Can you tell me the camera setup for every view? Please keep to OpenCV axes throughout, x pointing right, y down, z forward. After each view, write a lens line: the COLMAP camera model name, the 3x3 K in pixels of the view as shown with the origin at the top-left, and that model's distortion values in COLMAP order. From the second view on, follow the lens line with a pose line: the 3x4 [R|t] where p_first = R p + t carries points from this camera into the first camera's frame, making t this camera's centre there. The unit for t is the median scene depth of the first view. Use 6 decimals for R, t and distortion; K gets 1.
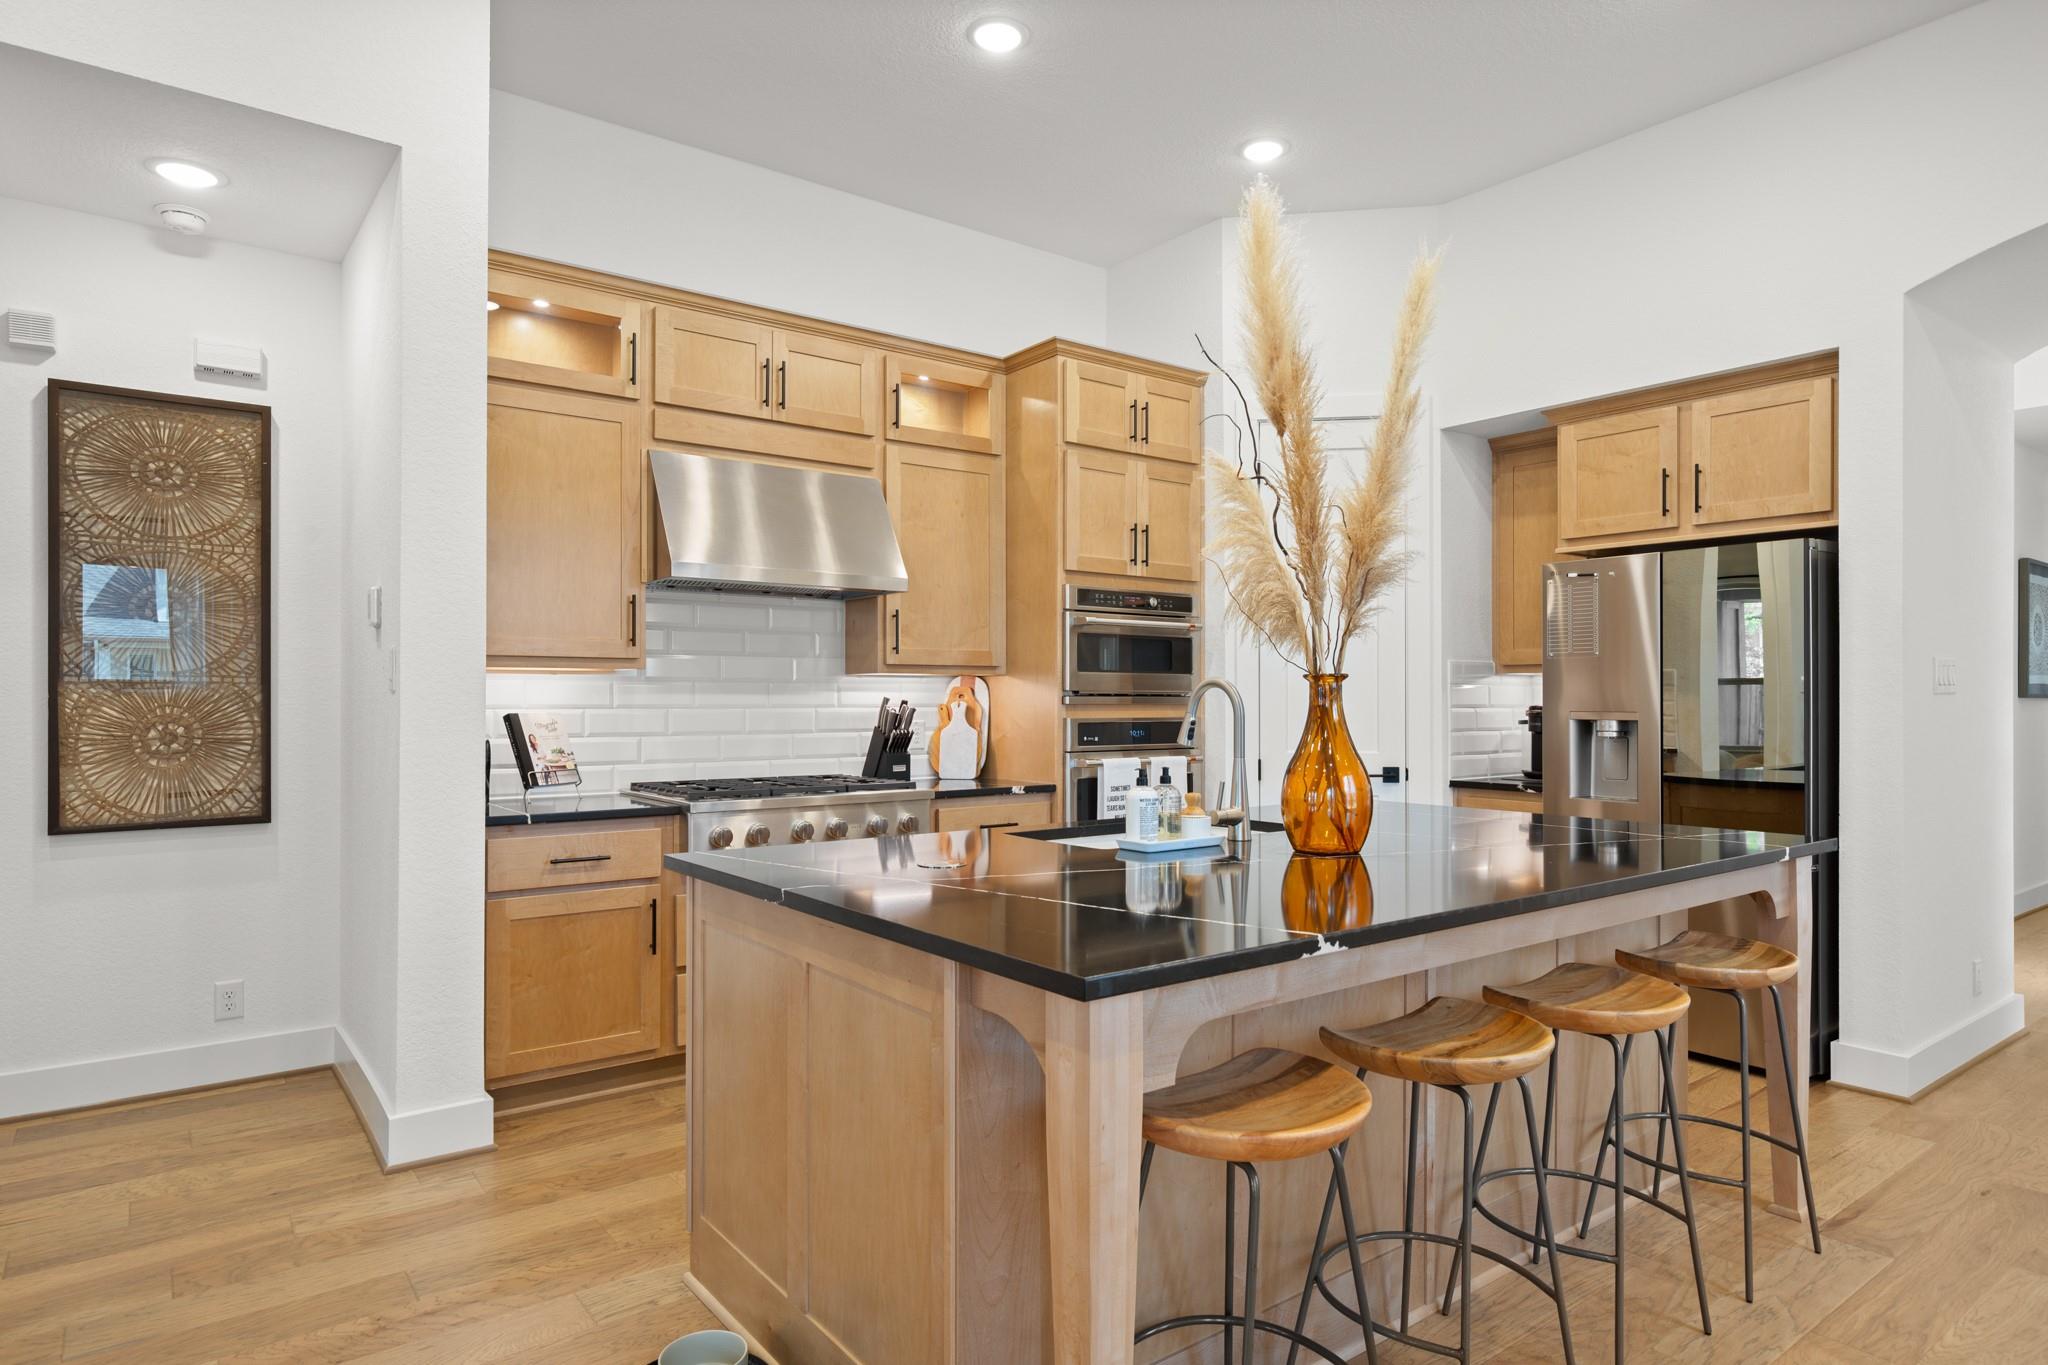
lens RADIAL K [[1168.4, 0, 1022.4], [0, 1168.4, 692.9], [0, 0, 1]] dist [0.002912, 0.000342]
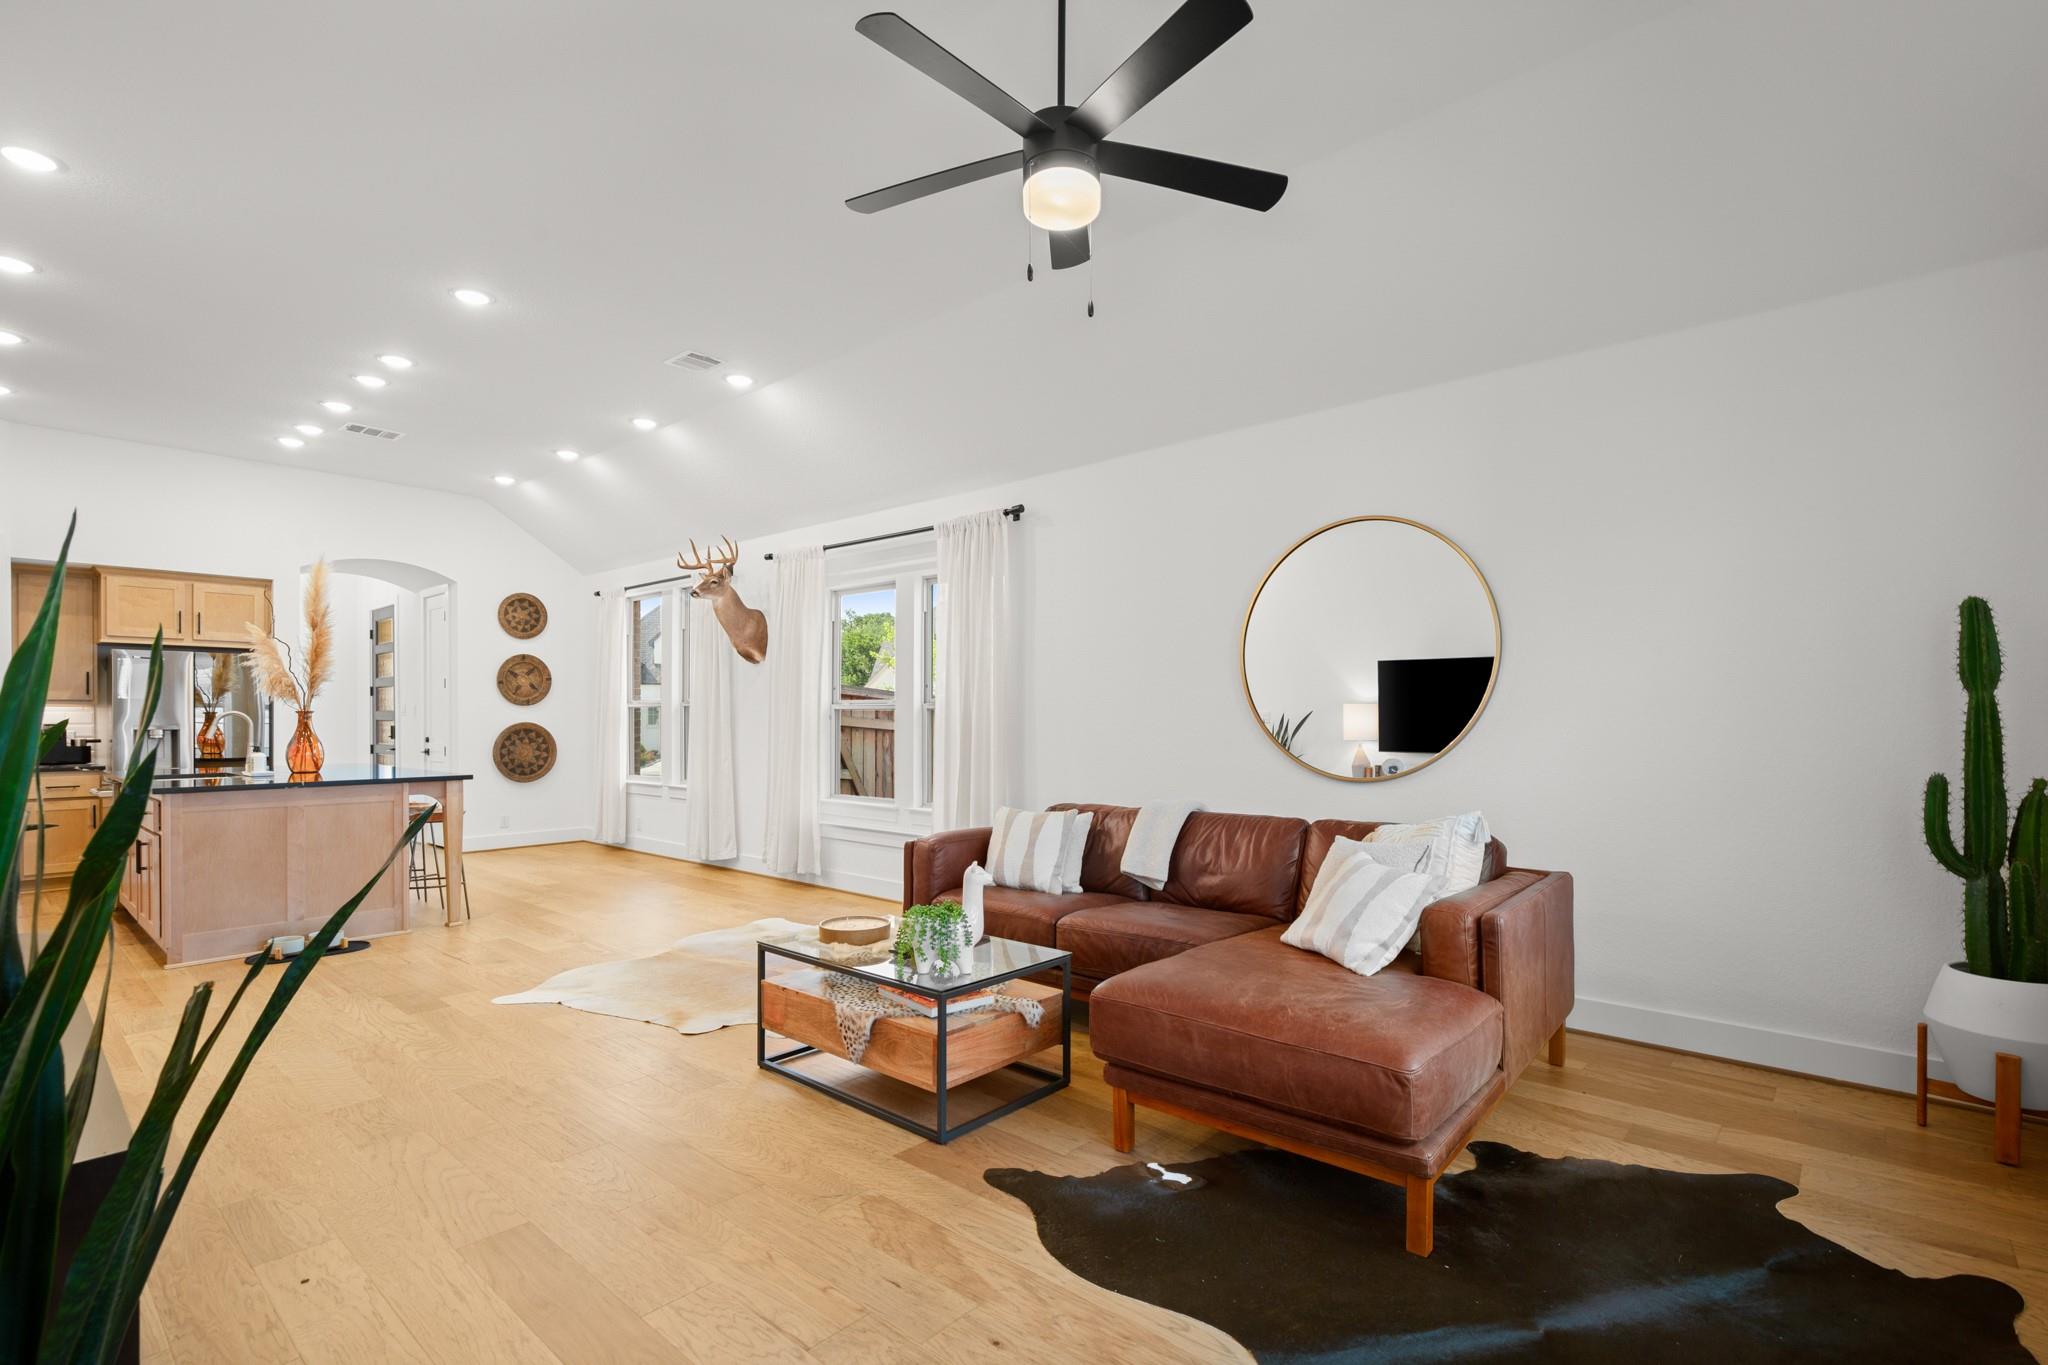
lens RADIAL K [[934.5, 0, 1022.3], [0, 934.5, 699.1], [0, 0, 1]] dist [-0.001811, -0.000038]
pose [[-0.203665, 0.015998, 0.978910, -2.234134], [-0.005880, 0.999828, -0.017563, -0.014348], [-0.979023, -0.009333, -0.203536, -0.249476]]
